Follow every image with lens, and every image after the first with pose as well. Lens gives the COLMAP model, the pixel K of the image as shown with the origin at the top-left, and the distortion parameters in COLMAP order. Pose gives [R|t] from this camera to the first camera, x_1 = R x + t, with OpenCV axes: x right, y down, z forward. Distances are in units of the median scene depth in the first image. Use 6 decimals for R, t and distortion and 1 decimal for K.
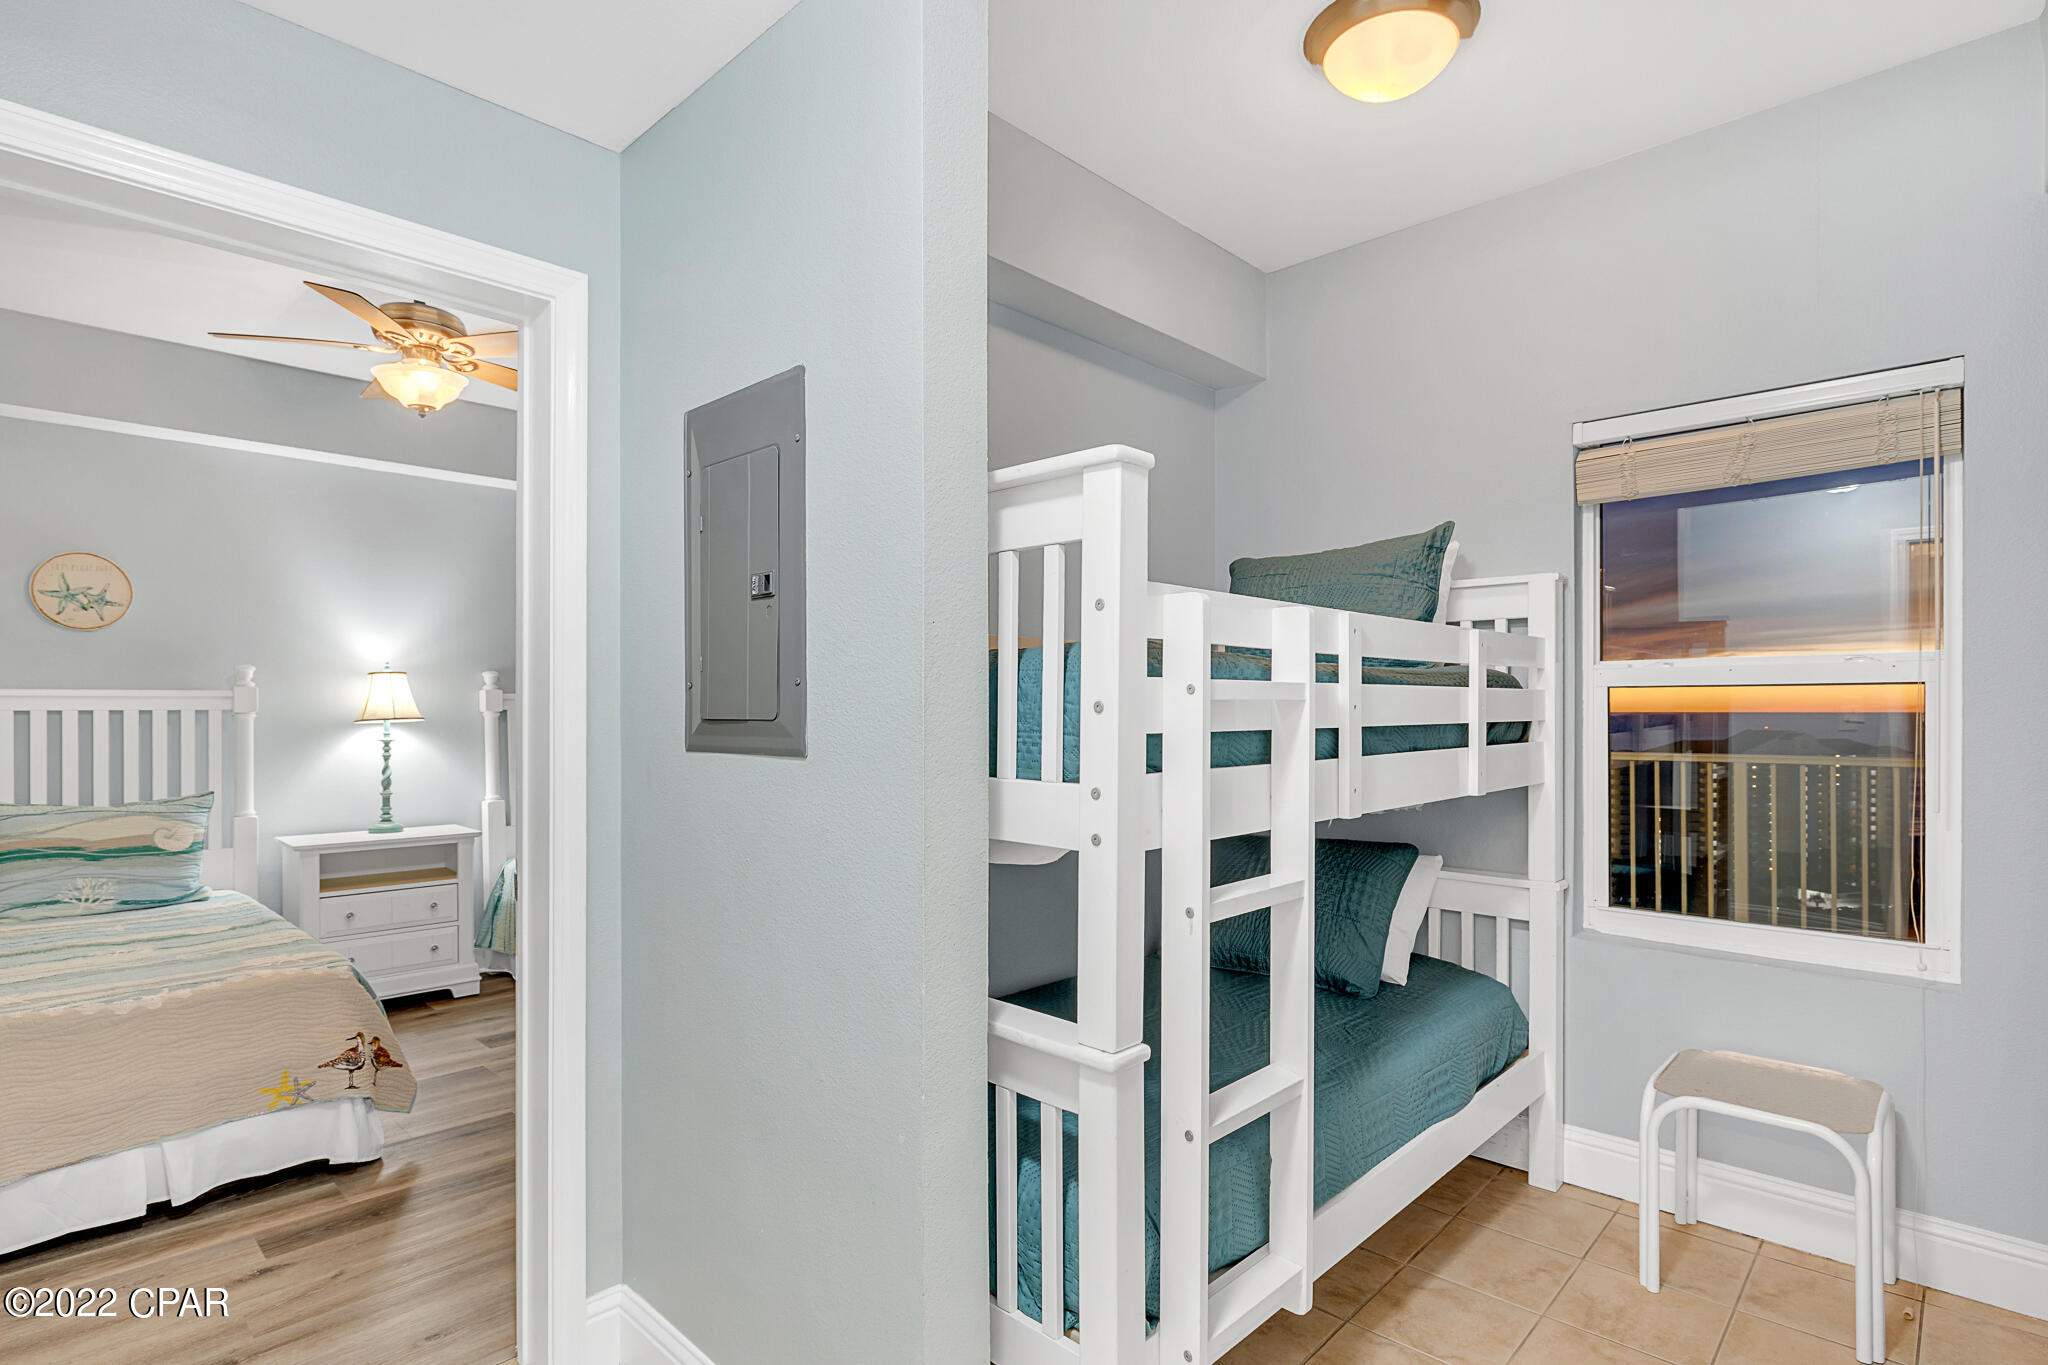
lens RADIAL K [[1031.8, 0, 1035.5], [0, 1031.8, 687.5], [0, 0, 1]] dist [-0.010553, 0.001604]
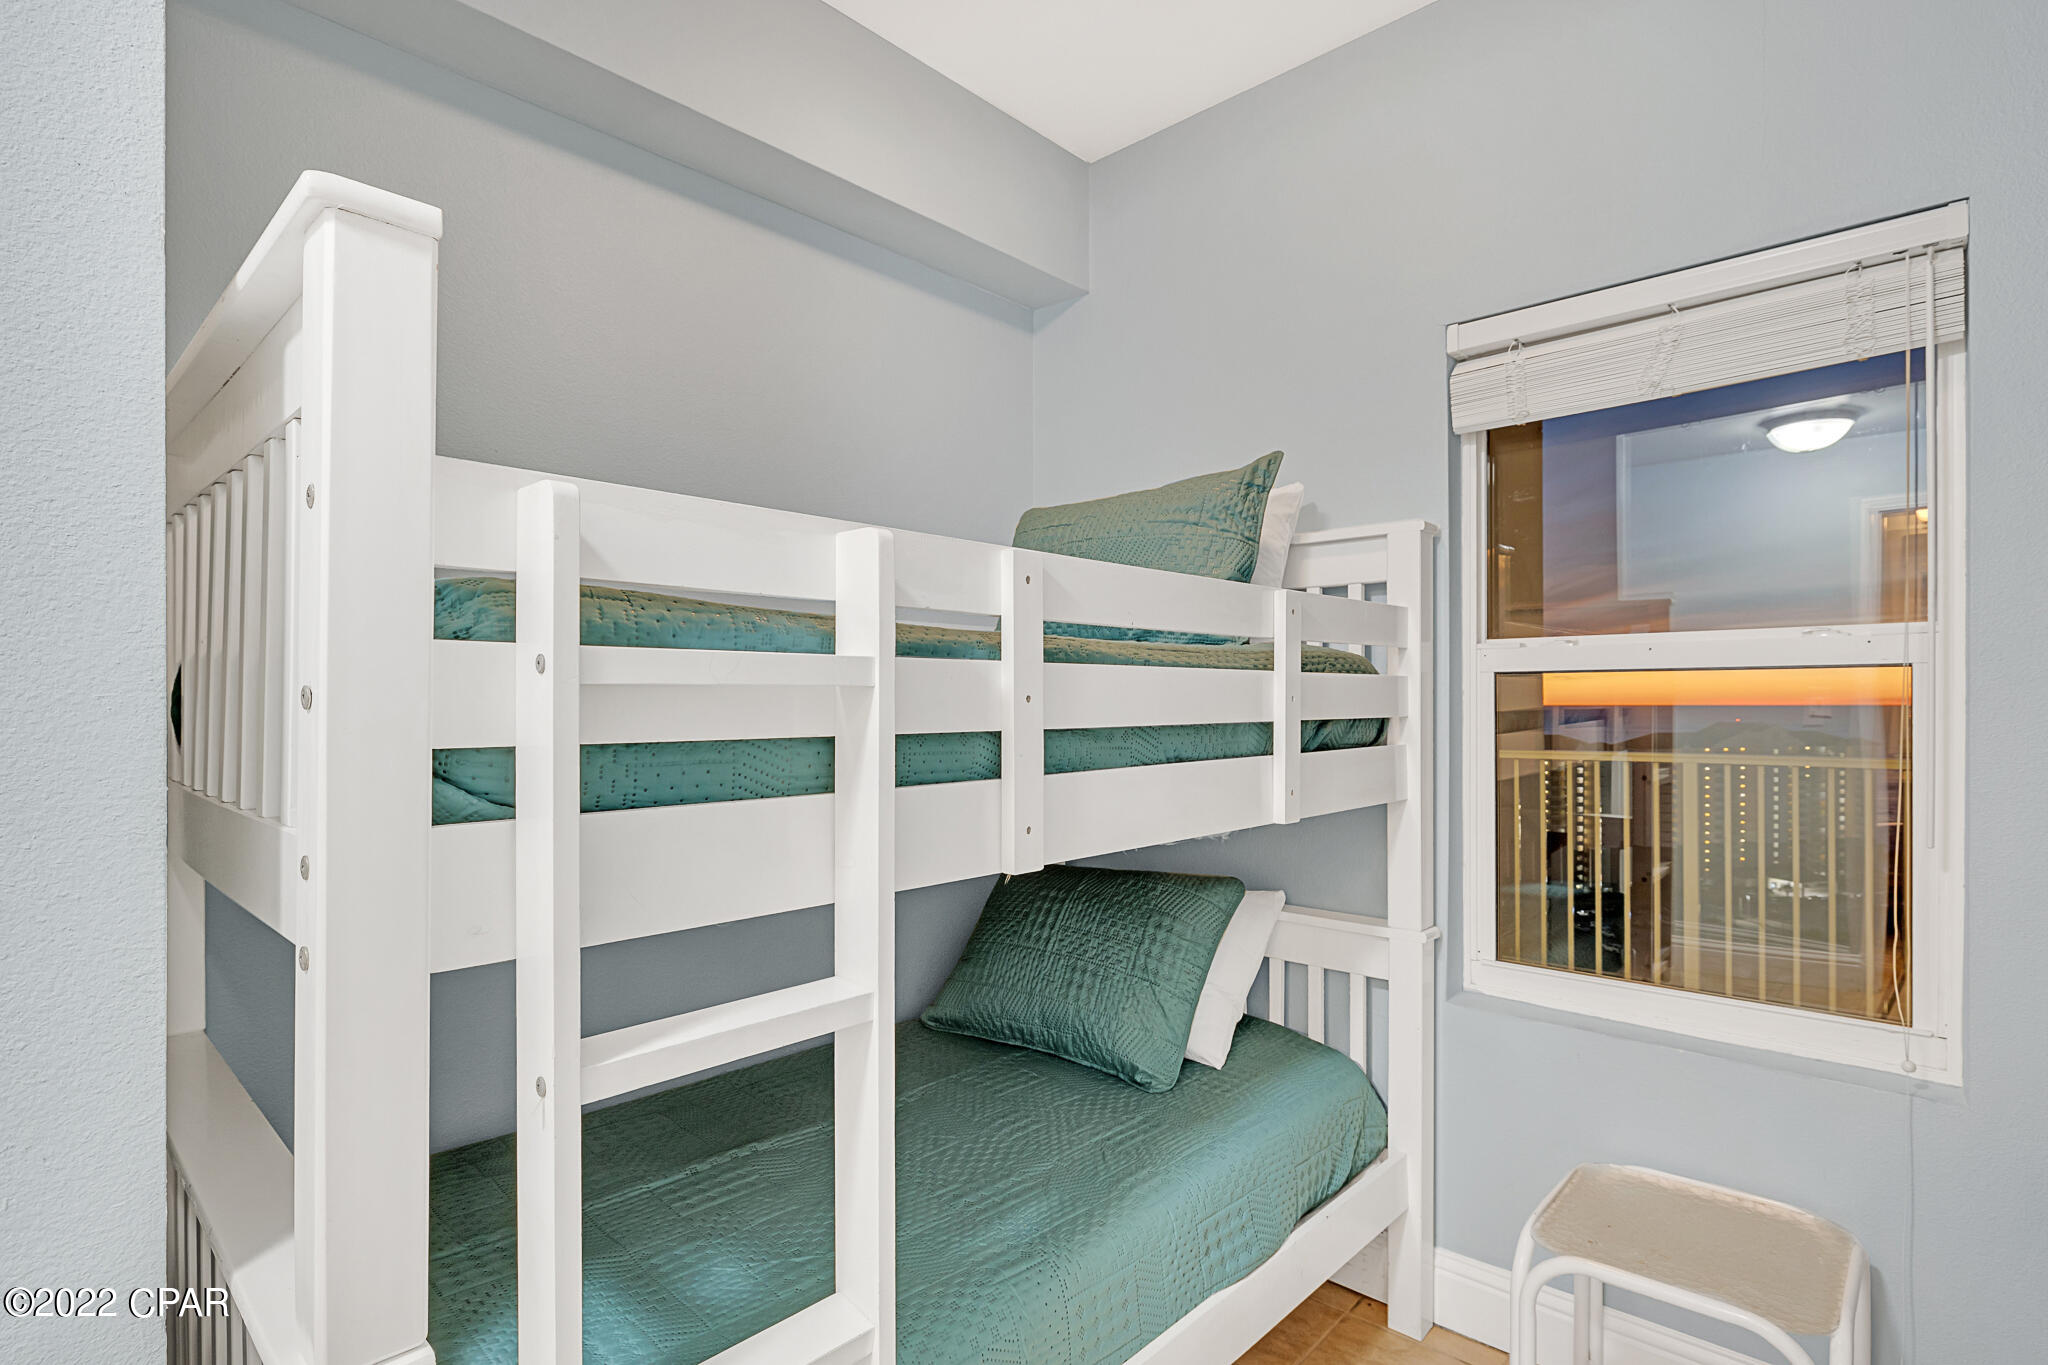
lens RADIAL K [[1031.8, 0, 1012.8], [0, 1031.8, 682.8], [0, 0, 1]] dist [-0.010553, 0.001604]
pose [[0.999987, -0.001164, 0.005017, 0.208505], [0.001155, 0.999997, 0.001941, 0.005555], [-0.005020, -0.001936, 0.999986, 0.253901]]
